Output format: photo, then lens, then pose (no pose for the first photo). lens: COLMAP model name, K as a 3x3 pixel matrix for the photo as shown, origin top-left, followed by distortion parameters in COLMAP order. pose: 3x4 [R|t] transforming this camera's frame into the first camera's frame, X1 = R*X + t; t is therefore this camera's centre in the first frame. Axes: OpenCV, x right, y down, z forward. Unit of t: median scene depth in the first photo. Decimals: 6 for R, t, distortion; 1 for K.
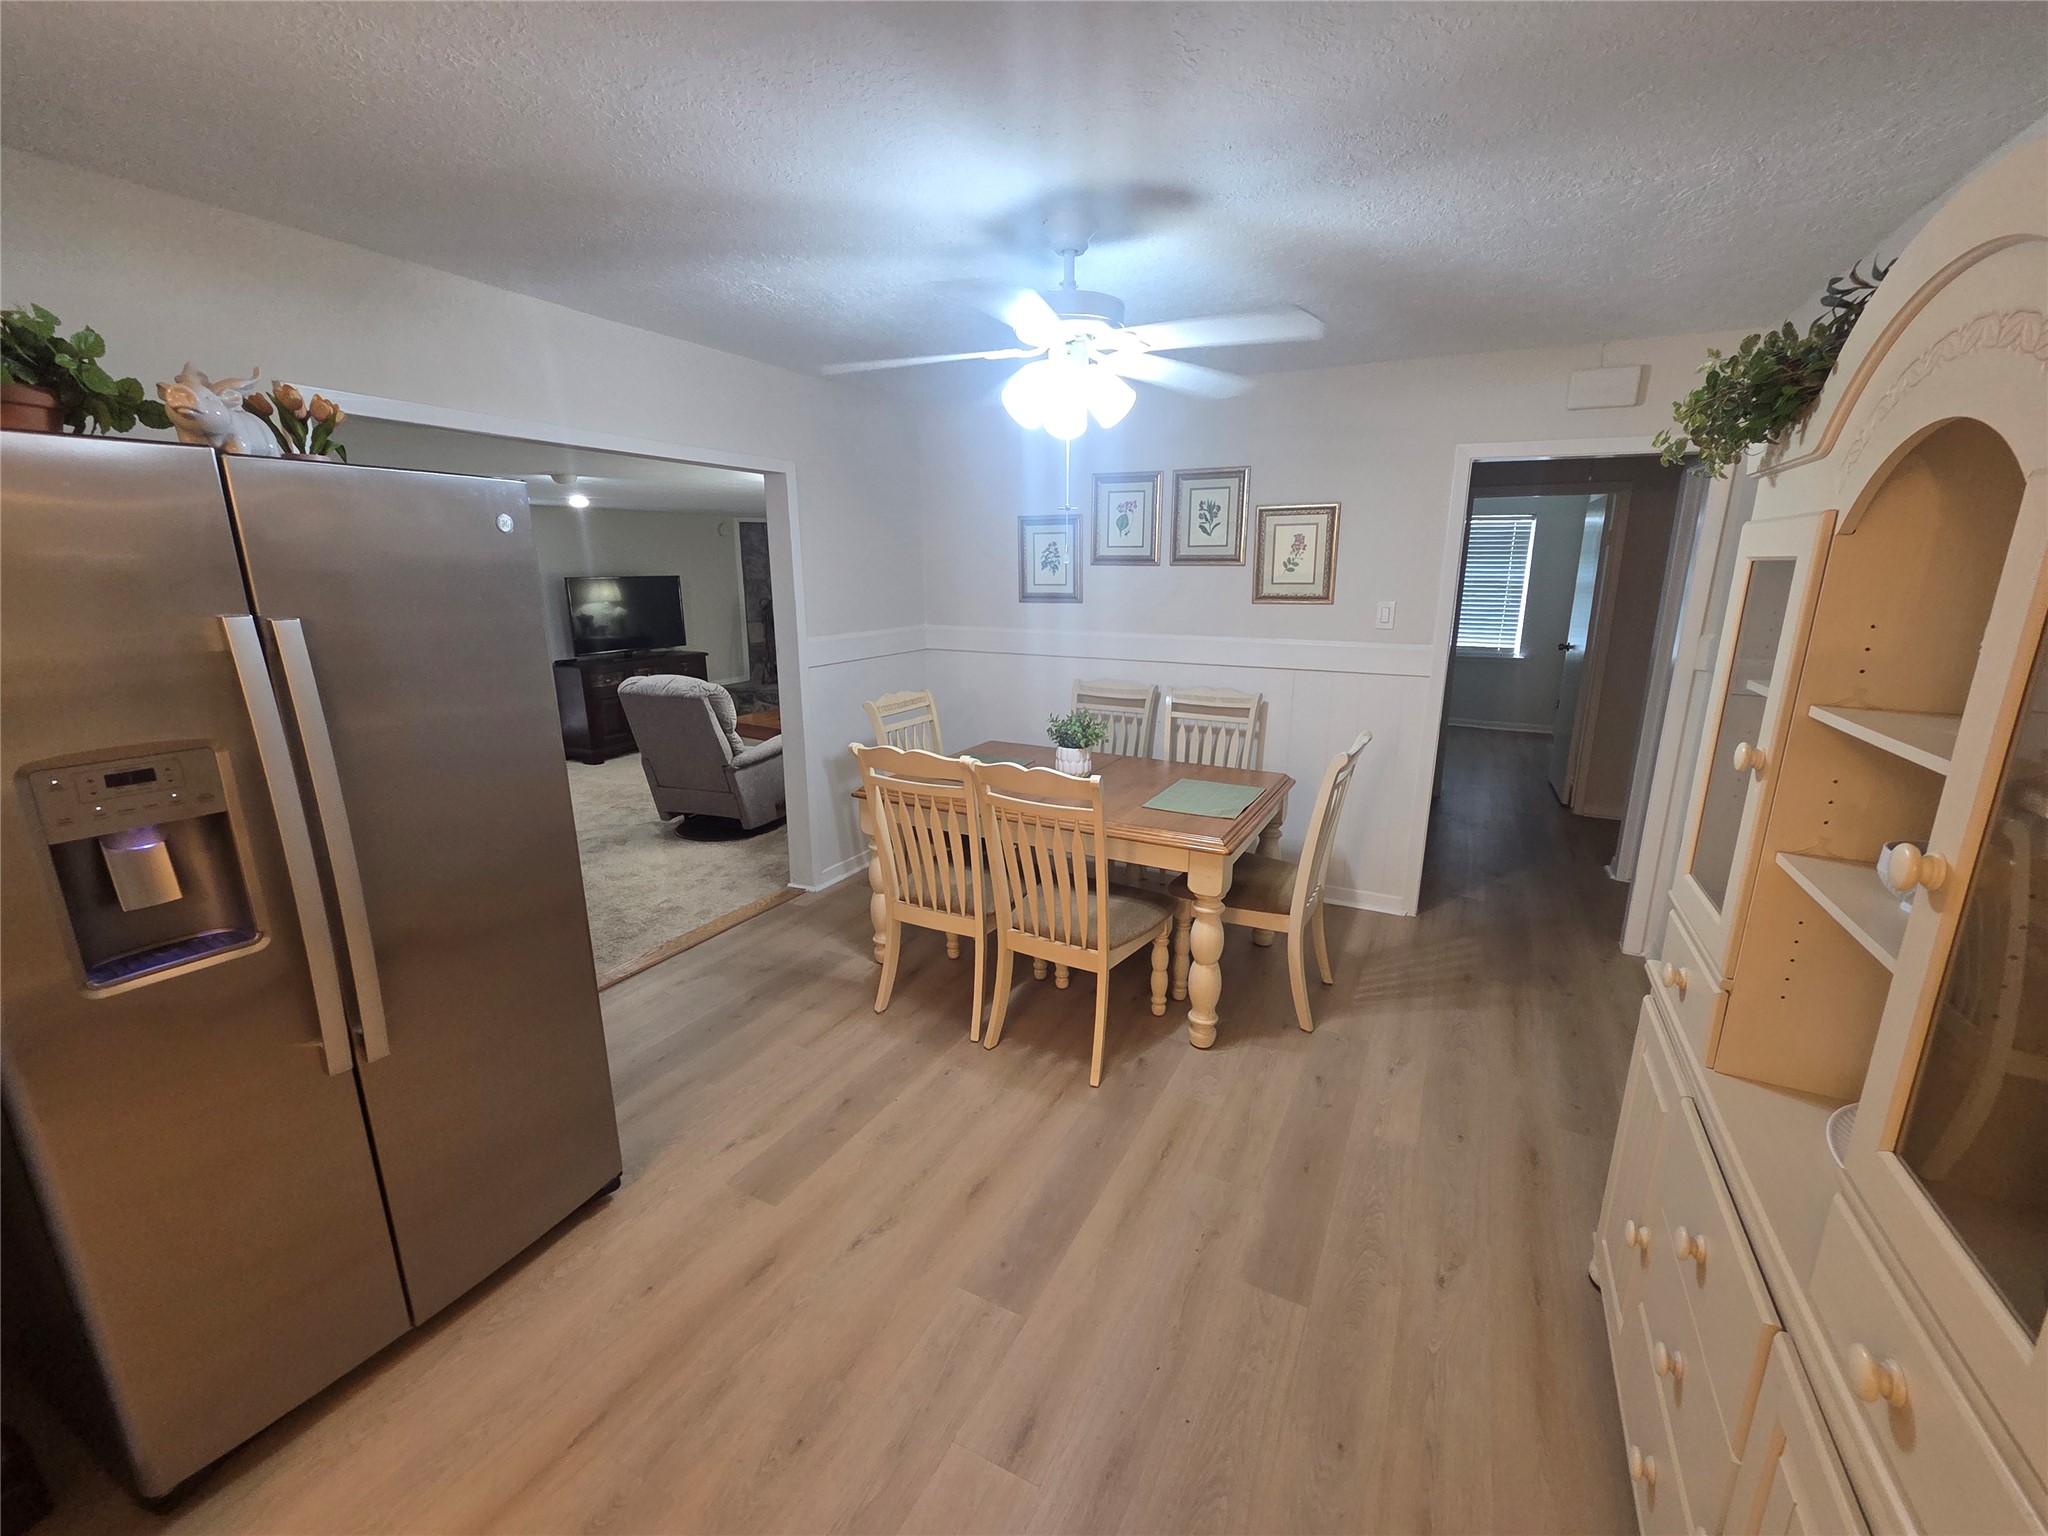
lens RADIAL K [[841.1, 0, 1051.1], [0, 841.1, 764.0], [0, 0, 1]] dist [-0.002100, 0.005027]
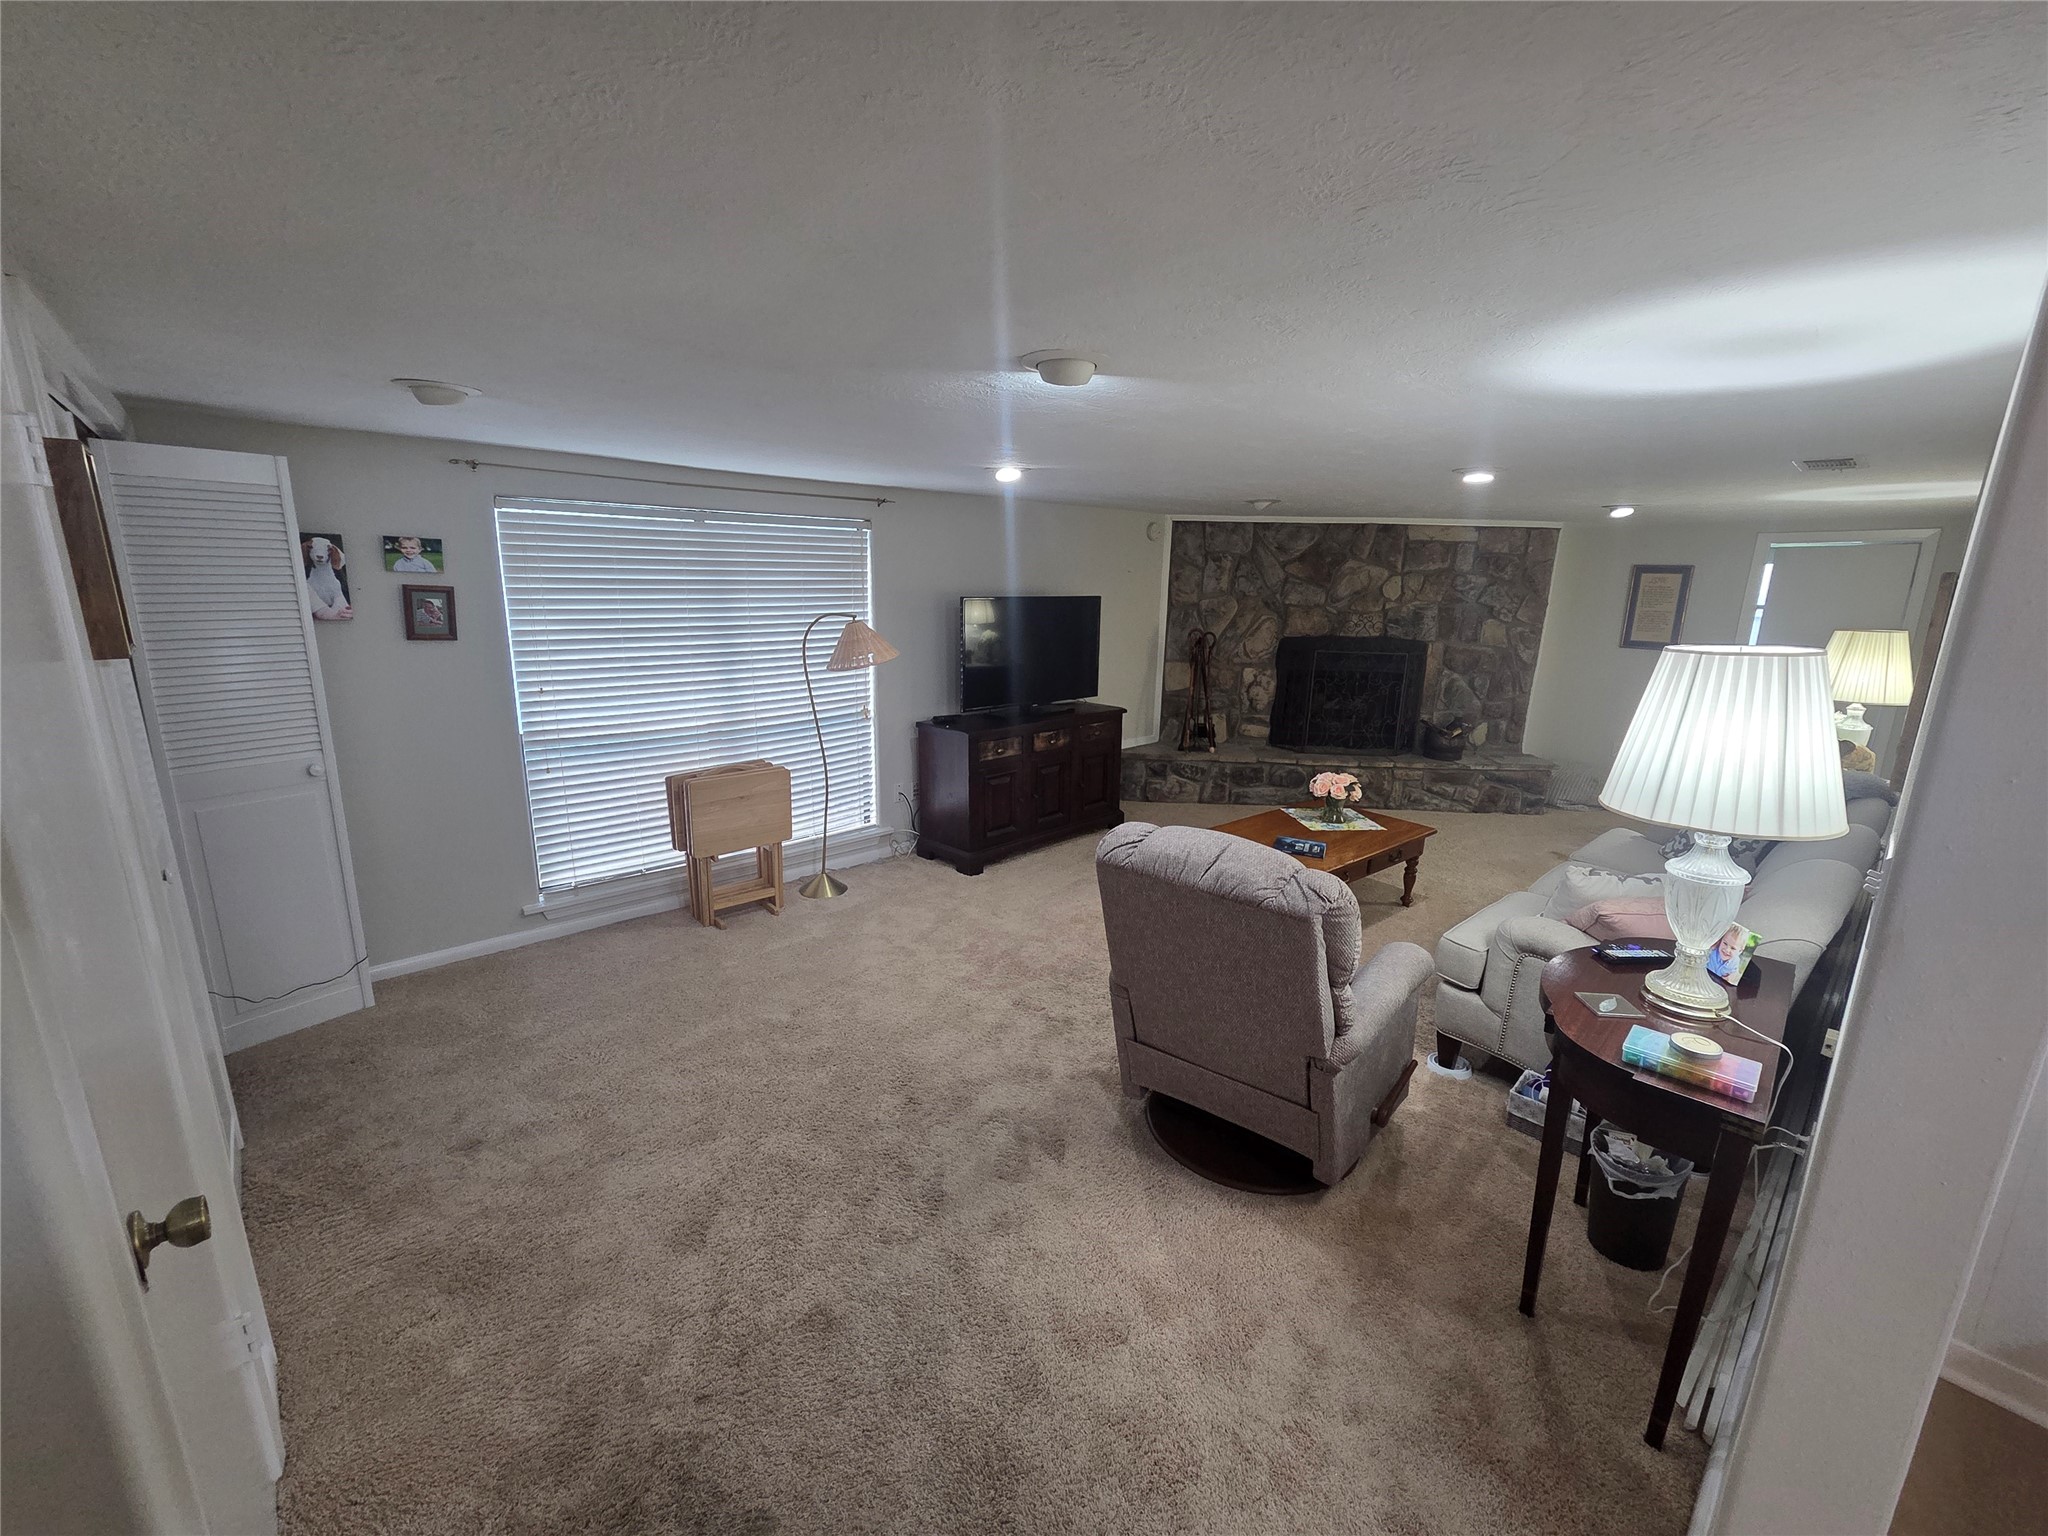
lens RADIAL K [[831.2, 0, 1037.8], [0, 831.2, 773.4], [0, 0, 1]] dist [-0.001404, 0.000176]
pose [[0.933306, 0.089801, -0.347672, -0.361545], [-0.092499, 0.995673, 0.008867, -0.121824], [0.346964, 0.023884, 0.937574, 0.524871]]
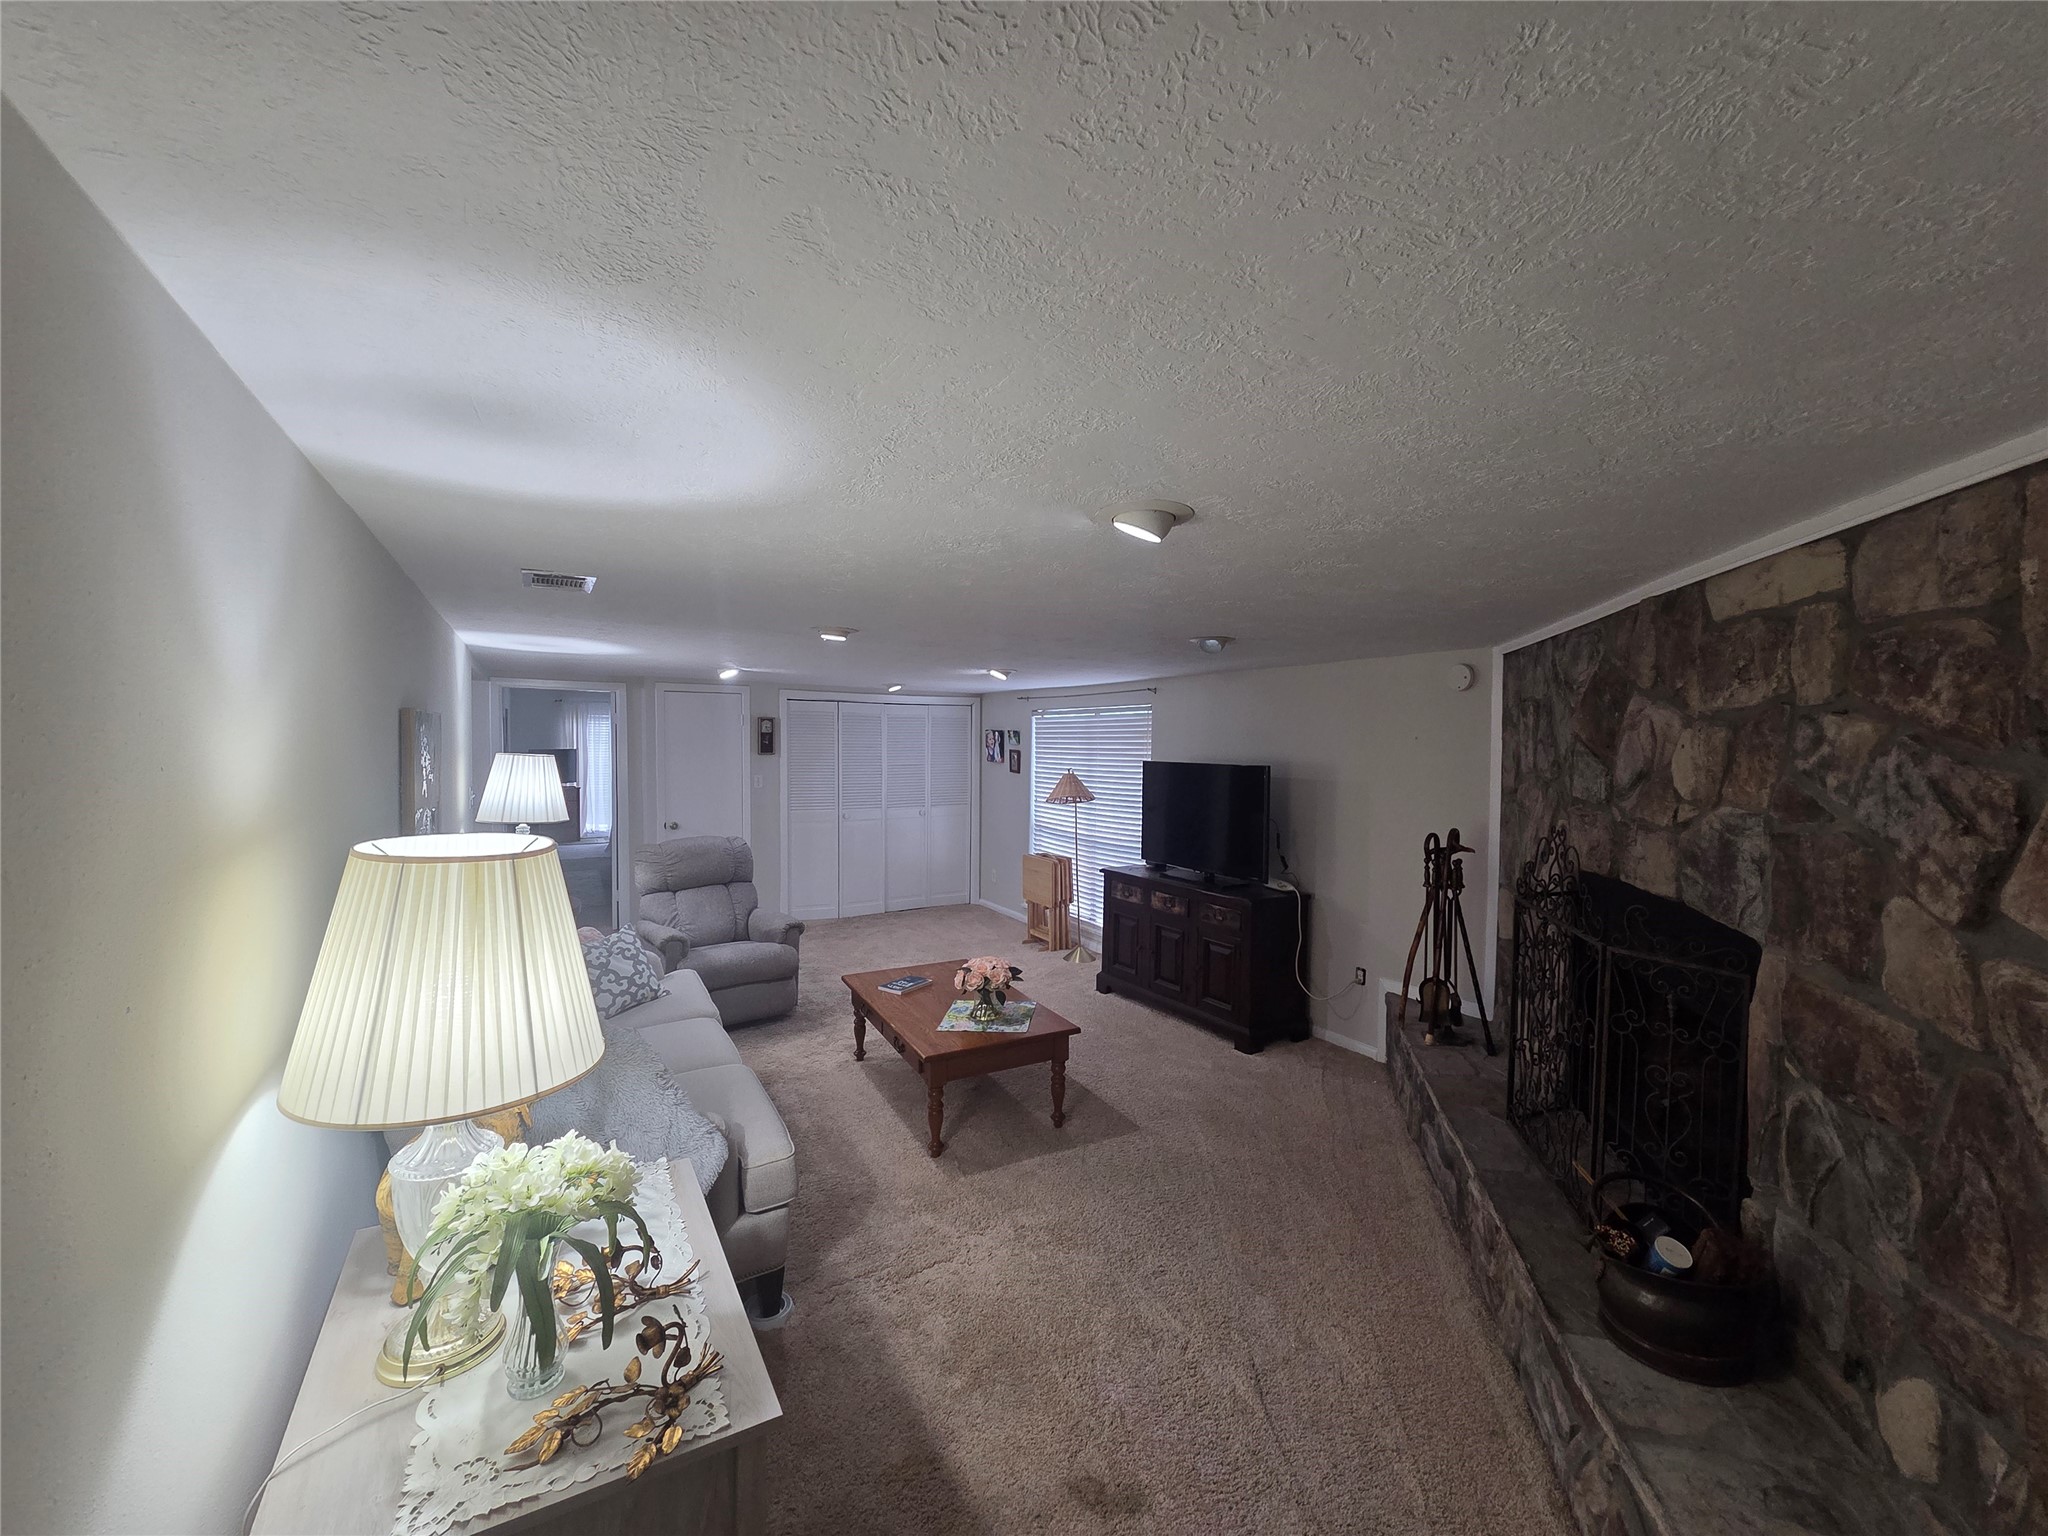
lens RADIAL K [[831.2, 0, 1037.8], [0, 831.2, 773.4], [0, 0, 1]] dist [-0.001404, 0.000176]
pose [[-0.553560, 0.016035, -0.832655, 0.184869], [-0.209483, 0.964987, 0.157850, -0.412955], [0.806033, 0.261806, -0.530819, 1.759245]]
